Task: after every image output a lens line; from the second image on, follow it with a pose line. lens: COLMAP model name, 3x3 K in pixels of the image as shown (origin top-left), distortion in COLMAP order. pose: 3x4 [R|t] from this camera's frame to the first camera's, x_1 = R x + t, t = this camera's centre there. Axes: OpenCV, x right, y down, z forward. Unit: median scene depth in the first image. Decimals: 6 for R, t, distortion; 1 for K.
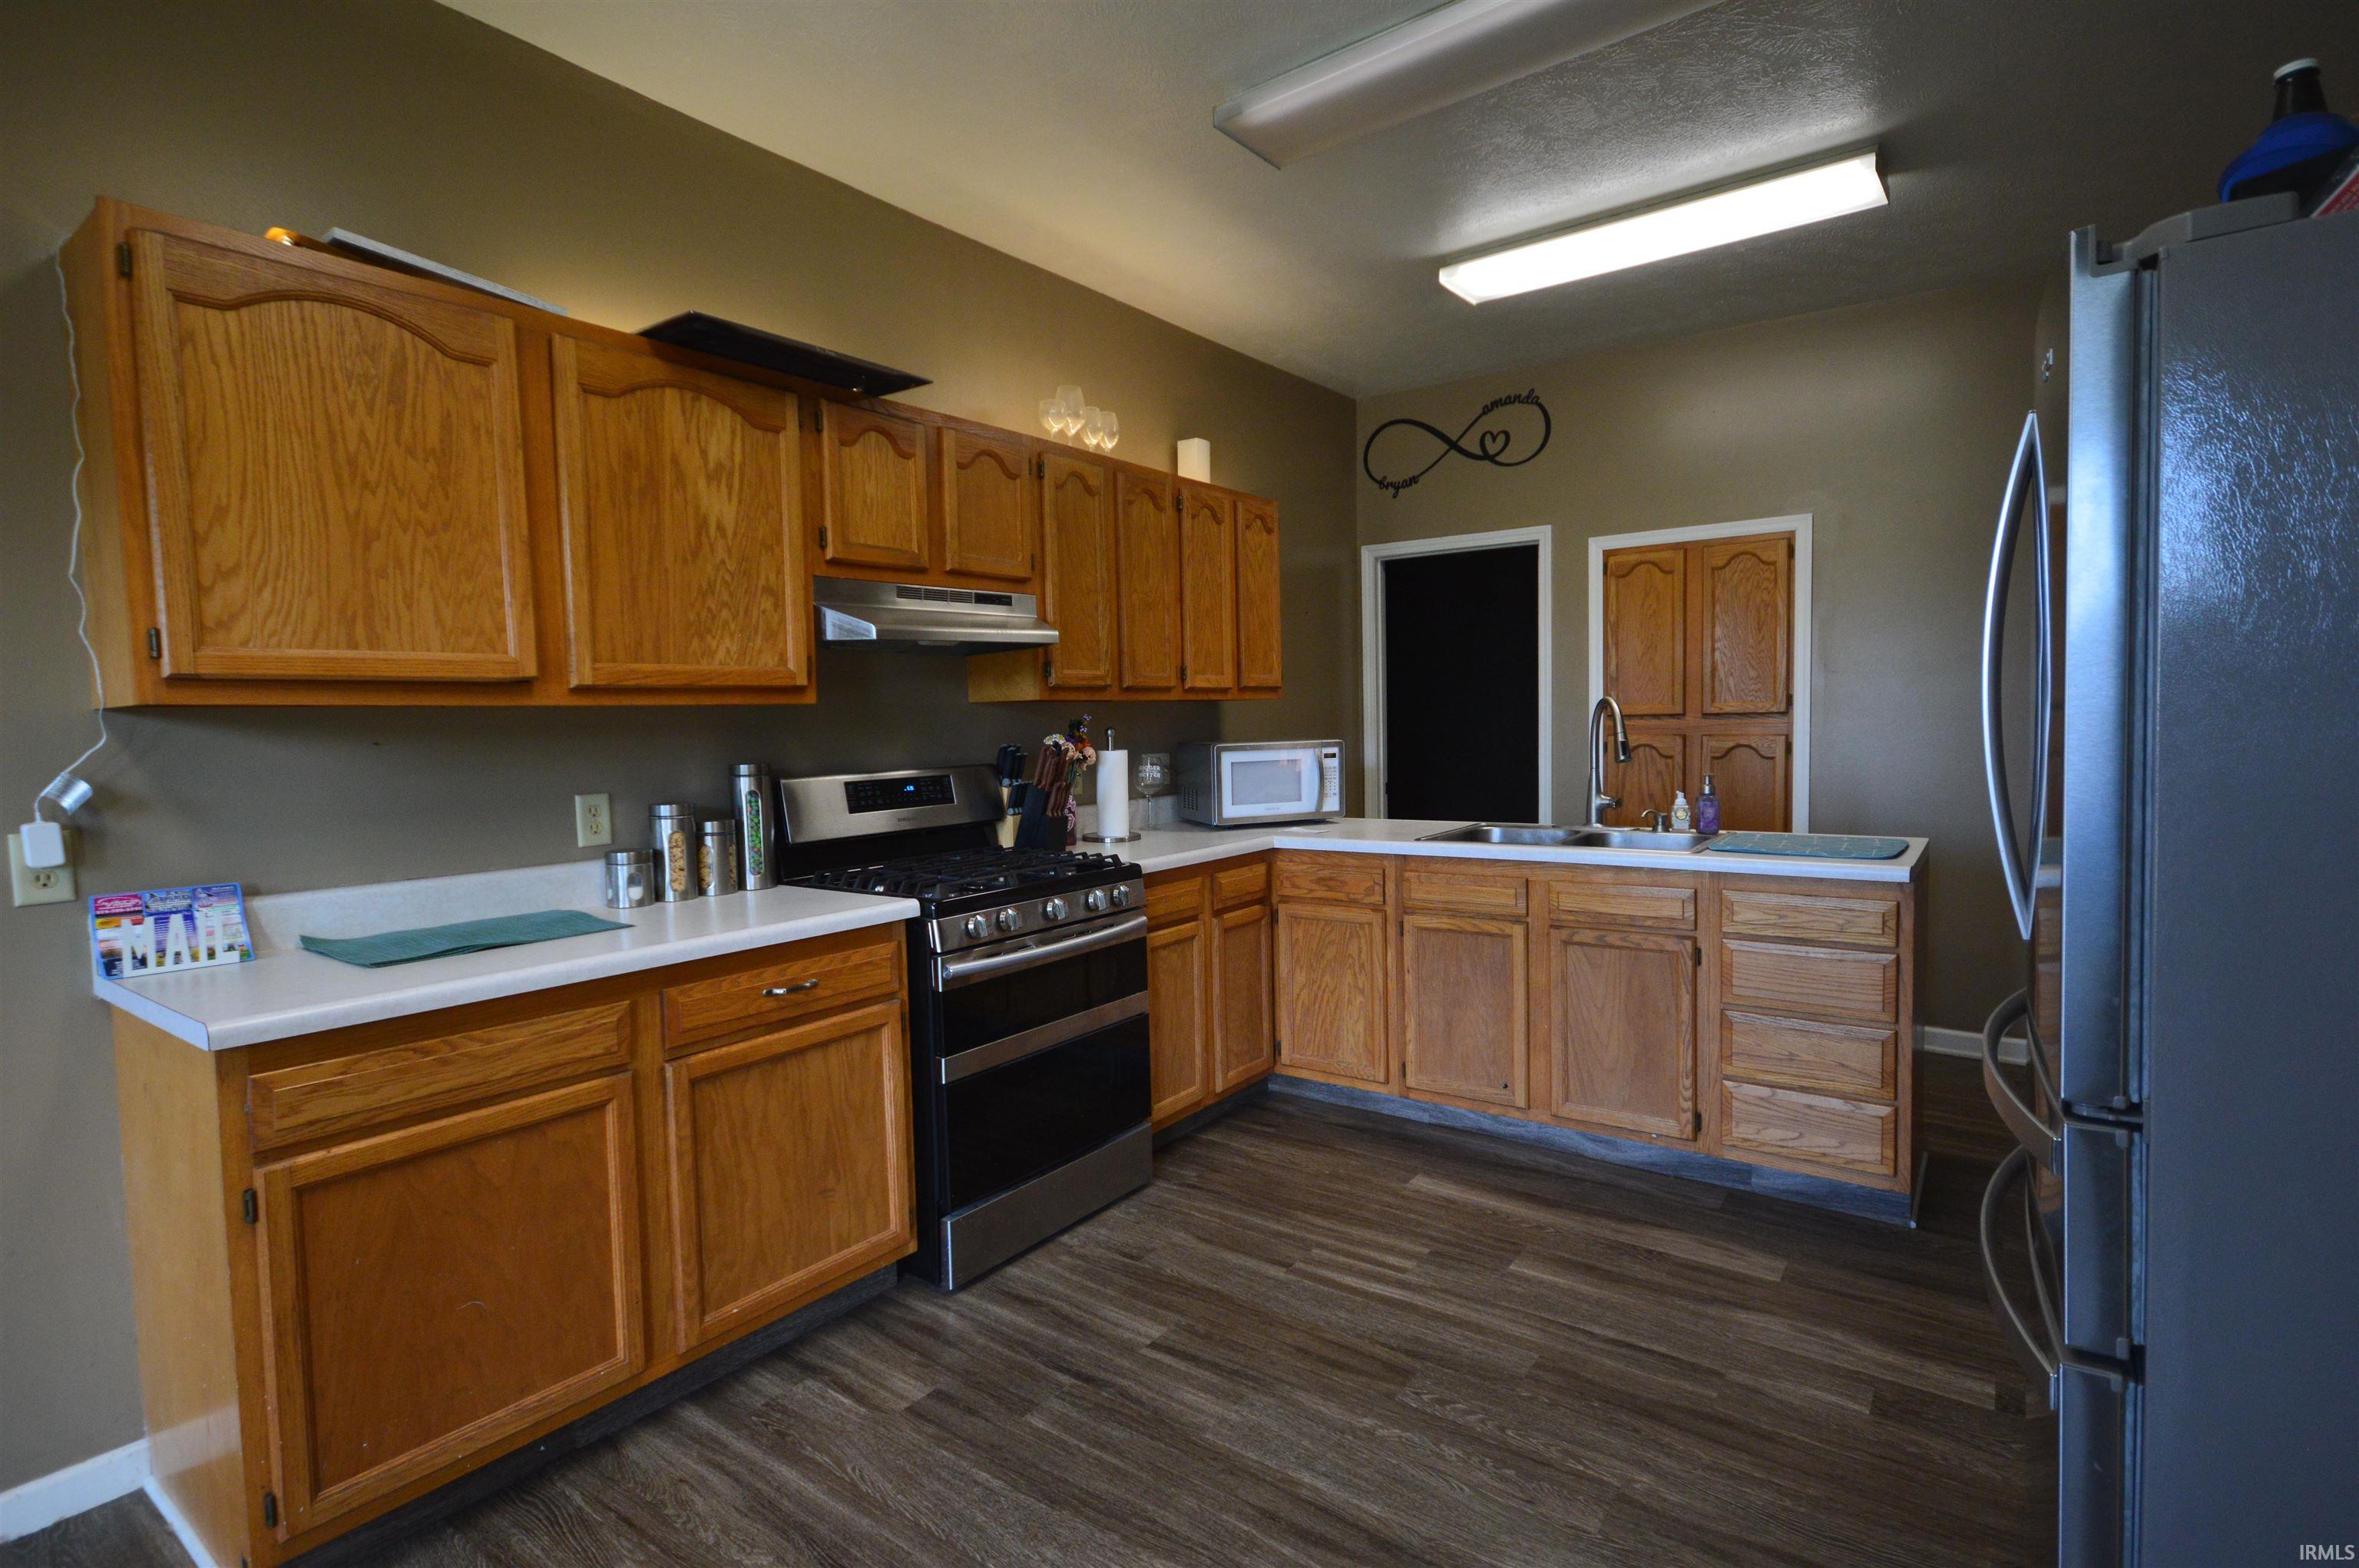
lens RADIAL K [[1148.6, 0, 1179.5], [0, 1148.6, 784.0], [0, 0, 1]] dist [0.002978, 0.000788]
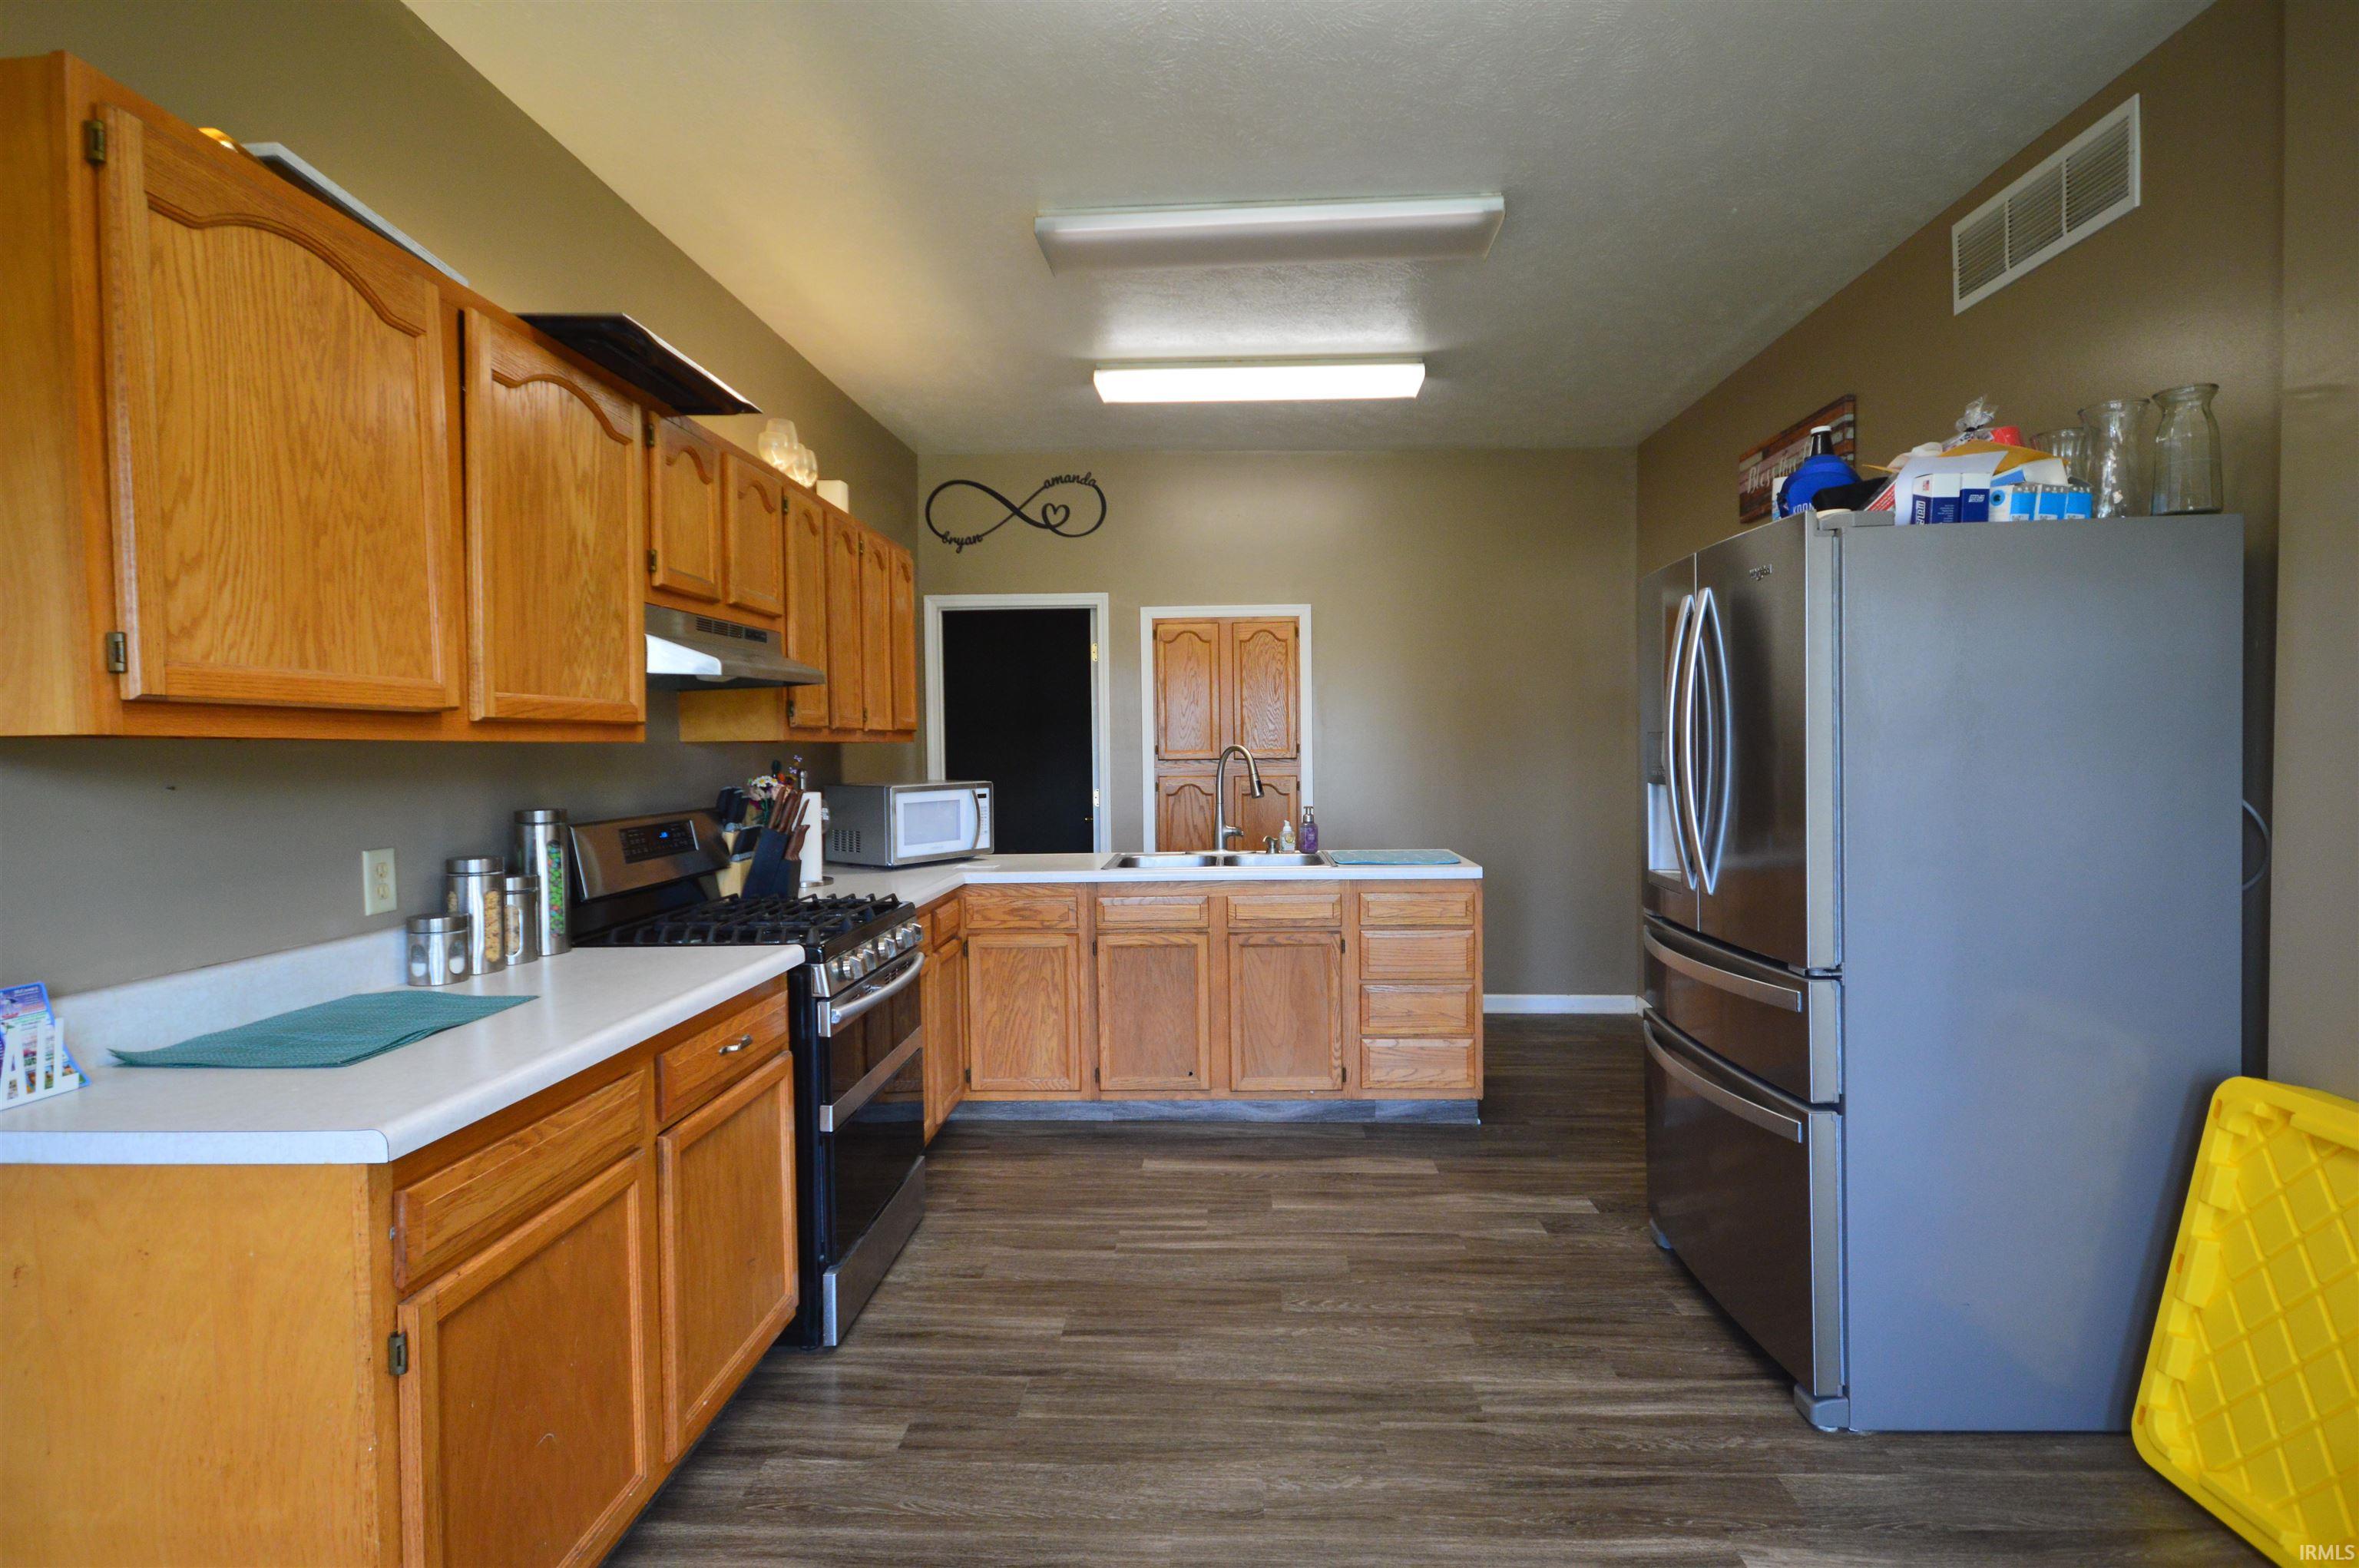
lens RADIAL K [[1183.0, 0, 1179.5], [0, 1183.0, 784.0], [0, 0, 1]] dist [0.001850, 0.000657]
pose [[0.828000, -0.005512, 0.560701, -0.514102], [0.026916, 0.999190, -0.029925, 0.002840], [-0.560082, 0.039869, 0.827477, -0.011439]]
